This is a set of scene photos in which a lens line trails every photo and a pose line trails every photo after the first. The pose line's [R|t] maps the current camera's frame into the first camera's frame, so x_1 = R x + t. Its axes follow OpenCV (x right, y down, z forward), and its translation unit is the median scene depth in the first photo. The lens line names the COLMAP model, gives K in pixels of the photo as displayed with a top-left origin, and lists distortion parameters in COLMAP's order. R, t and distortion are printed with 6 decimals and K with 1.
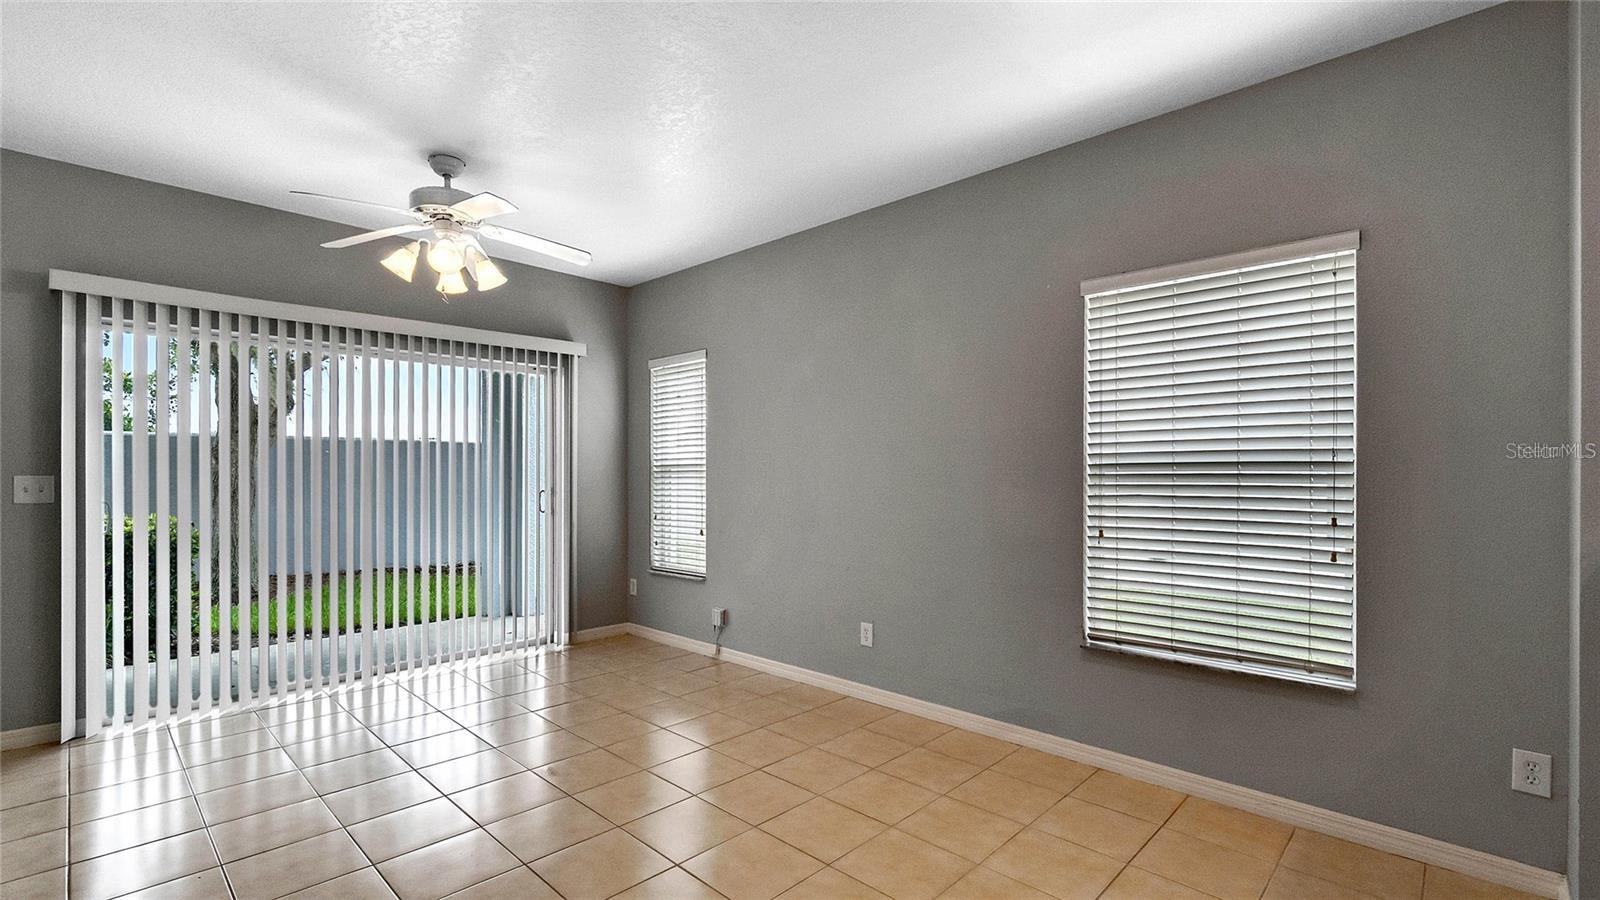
lens RADIAL K [[708.3, 0, 786.0], [0, 708.3, 472.7], [0, 0, 1]] dist [-0.001954, -0.000300]
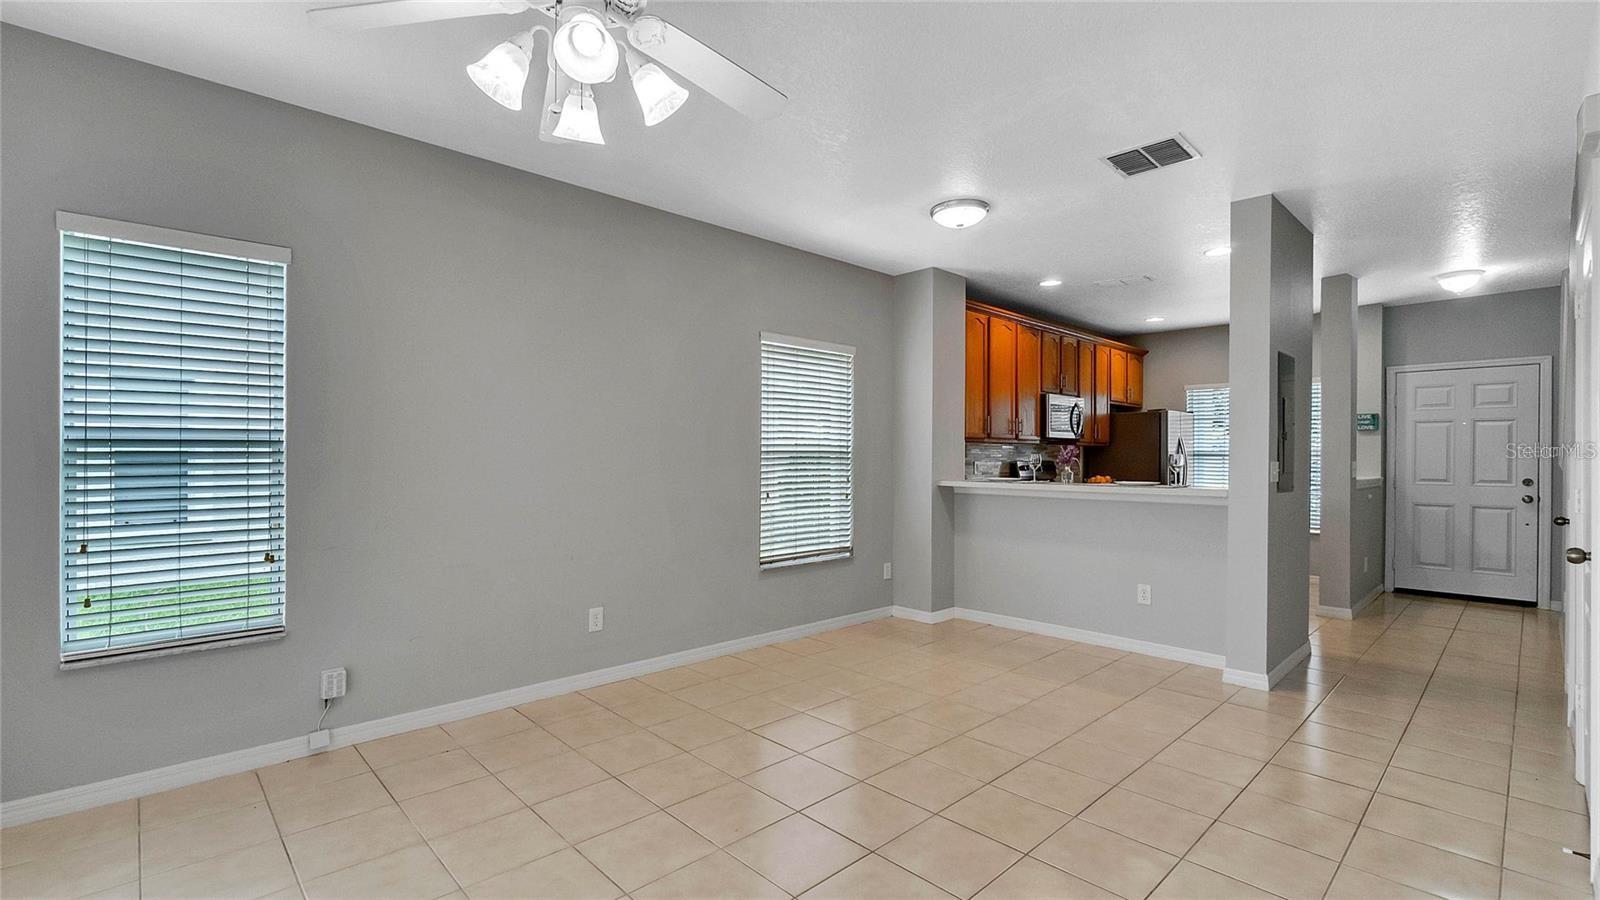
lens RADIAL K [[701.0, 0, 766.2], [0, 701.0, 460.6], [0, 0, 1]] dist [0.000555, 0.000128]
pose [[0.064232, -0.009557, 0.997889, -1.020071], [-0.004086, 0.999943, 0.009840, -0.005950], [-0.997927, -0.004710, 0.064189, 0.838452]]
